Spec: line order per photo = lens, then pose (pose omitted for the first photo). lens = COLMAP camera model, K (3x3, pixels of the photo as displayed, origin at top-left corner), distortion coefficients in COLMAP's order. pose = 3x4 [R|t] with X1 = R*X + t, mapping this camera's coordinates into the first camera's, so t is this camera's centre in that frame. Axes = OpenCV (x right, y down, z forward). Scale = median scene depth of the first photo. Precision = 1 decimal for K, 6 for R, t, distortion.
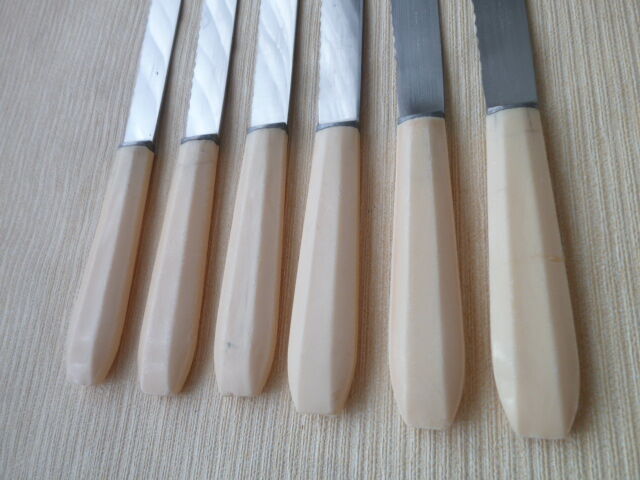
lens RADIAL K [[492.3, 0, 320.7], [0, 492.3, 241.5], [0, 0, 1]] dist [-0.020810, 0.000852]
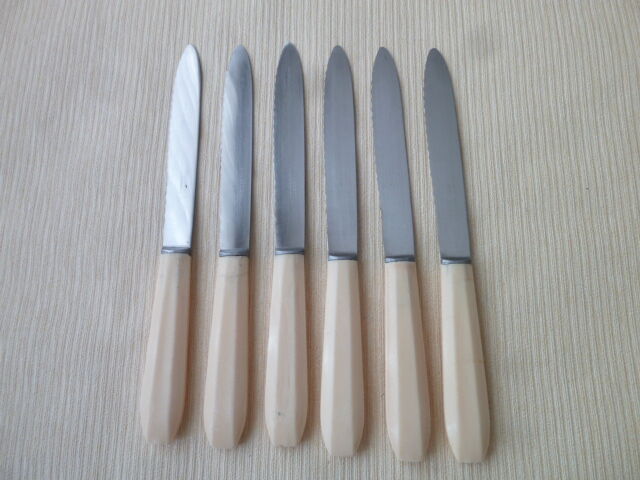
lens RADIAL K [[492.3, 0, 321.8], [0, 492.3, 242.3], [0, 0, 1]] dist [-0.020810, 0.000852]
pose [[0.958522, 0.009206, 0.284870, -0.452815], [-0.038114, 0.994642, 0.096101, -0.423621], [-0.282459, -0.102972, 0.953737, -0.383854]]
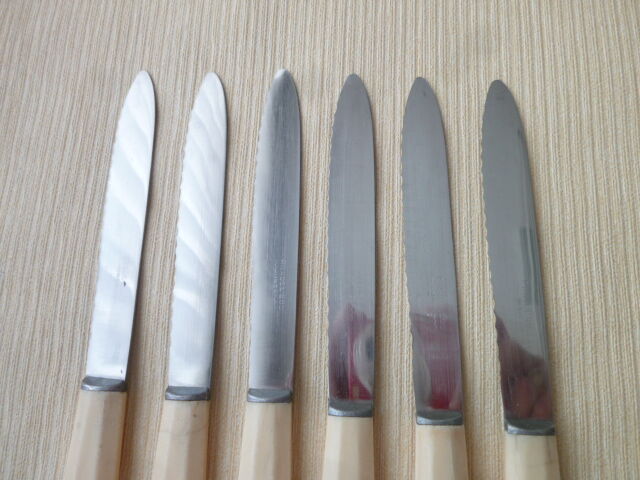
lens RADIAL K [[492.3, 0, 322.1], [0, 492.3, 239.0], [0, 0, 1]] dist [-0.020810, 0.000852]
pose [[0.971788, 0.030006, 0.233939, -0.255584], [-0.056032, 0.992849, 0.105414, -0.669024], [-0.229103, -0.115548, 0.966520, 0.138514]]
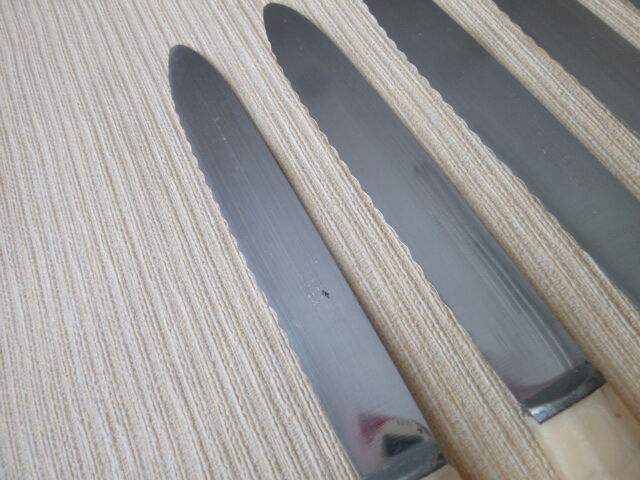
lens RADIAL K [[492.3, 0, 319.6], [0, 492.3, 241.2], [0, 0, 1]] dist [-0.020810, 0.000852]
pose [[0.857144, -0.350748, 0.377200, -0.630752], [0.424778, 0.895547, -0.132514, -0.415475], [-0.291321, 0.273810, 0.916602, 0.701852]]
